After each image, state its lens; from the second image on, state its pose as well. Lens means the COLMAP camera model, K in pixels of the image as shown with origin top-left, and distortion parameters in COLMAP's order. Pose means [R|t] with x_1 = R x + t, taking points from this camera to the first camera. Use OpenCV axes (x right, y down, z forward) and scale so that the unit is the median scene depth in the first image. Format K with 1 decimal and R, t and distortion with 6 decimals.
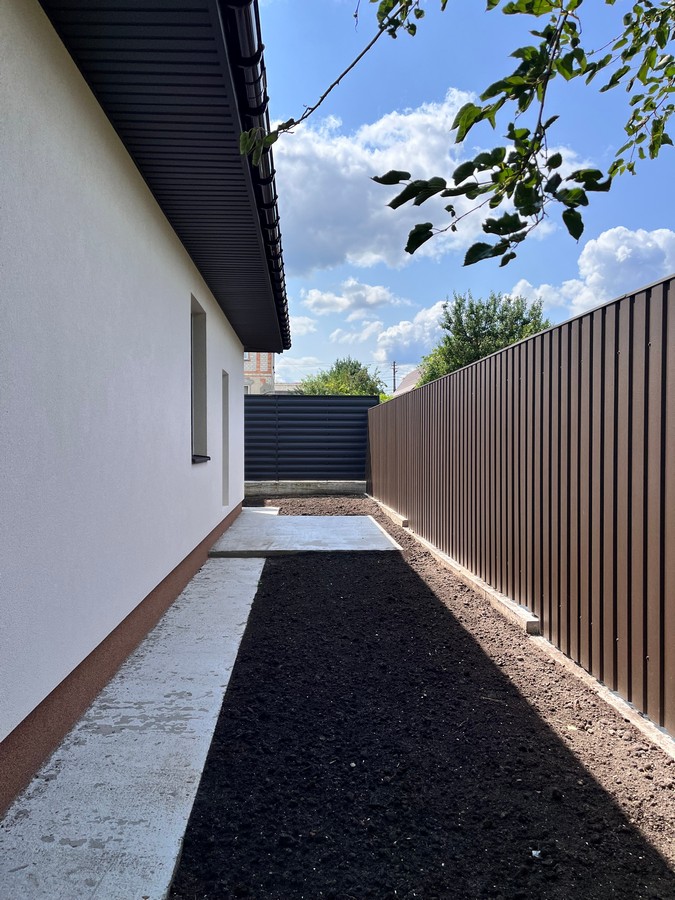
lens RADIAL K [[681.9, 0, 335.6], [0, 681.9, 446.9], [0, 0, 1]] dist [0.055222, -0.074153]
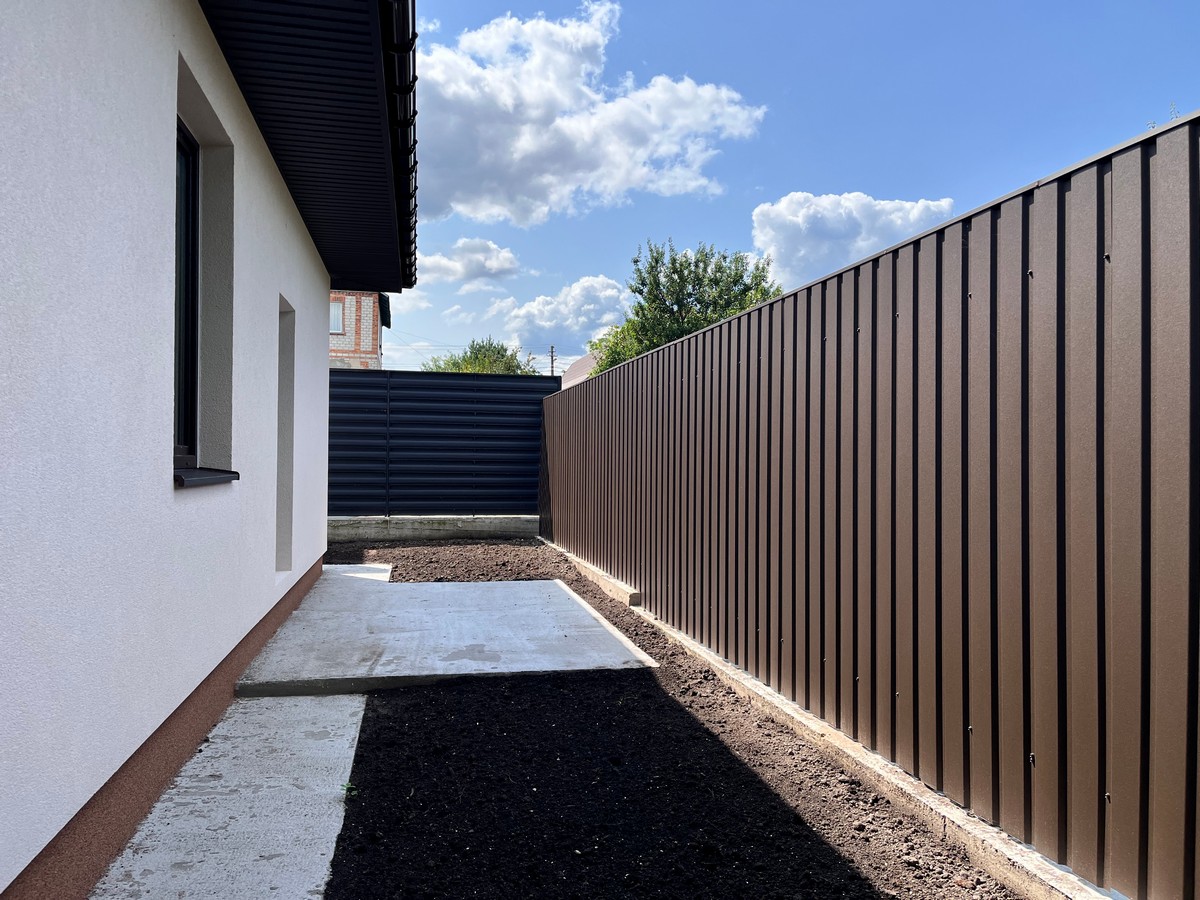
lens RADIAL K [[909.2, 0, 622.3], [0, 909.2, 440.3], [0, 0, 1]] dist [0.055222, -0.074153]
pose [[0.985394, 0.011386, 0.169907, -0.022642], [-0.007092, 0.999640, -0.025858, 0.003864], [-0.170140, 0.024275, 0.985121, 0.209373]]
